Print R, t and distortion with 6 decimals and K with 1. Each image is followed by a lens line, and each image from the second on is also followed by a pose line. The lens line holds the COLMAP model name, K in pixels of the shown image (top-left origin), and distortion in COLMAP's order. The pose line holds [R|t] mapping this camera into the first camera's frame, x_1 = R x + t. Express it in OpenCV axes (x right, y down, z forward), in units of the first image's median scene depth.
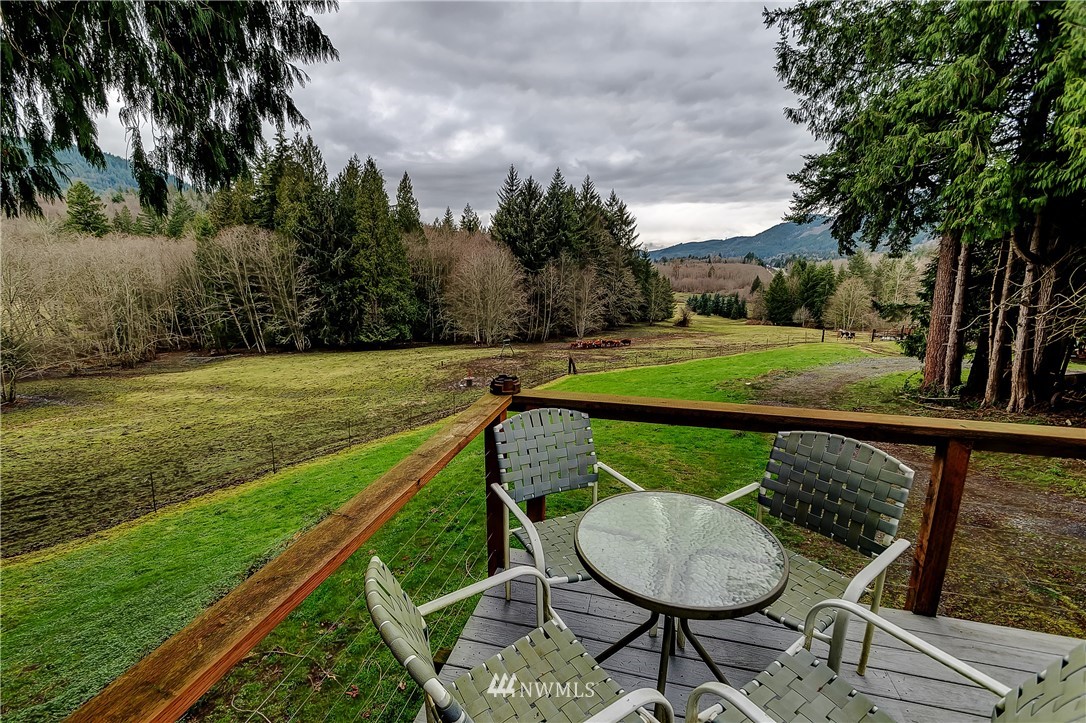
lens RADIAL K [[488.5, 0, 540.4], [0, 488.5, 359.7], [0, 0, 1]] dist [-0.003604, 0.000307]
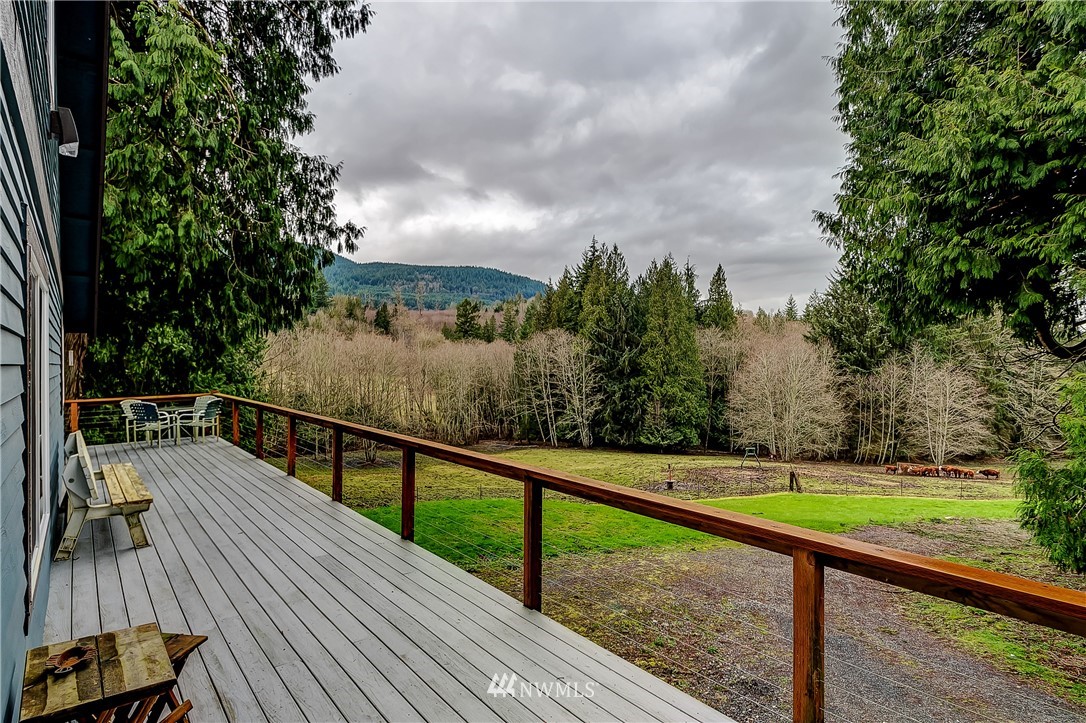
lens RADIAL K [[583.5, 0, 545.7], [0, 583.5, 346.0], [0, 0, 1]] dist [-0.001269, 0.000164]
pose [[0.801224, -0.021878, -0.597964, 0.165474], [-0.111050, 0.976534, -0.184527, 0.008565], [0.587969, 0.214251, 0.779993, -0.032828]]
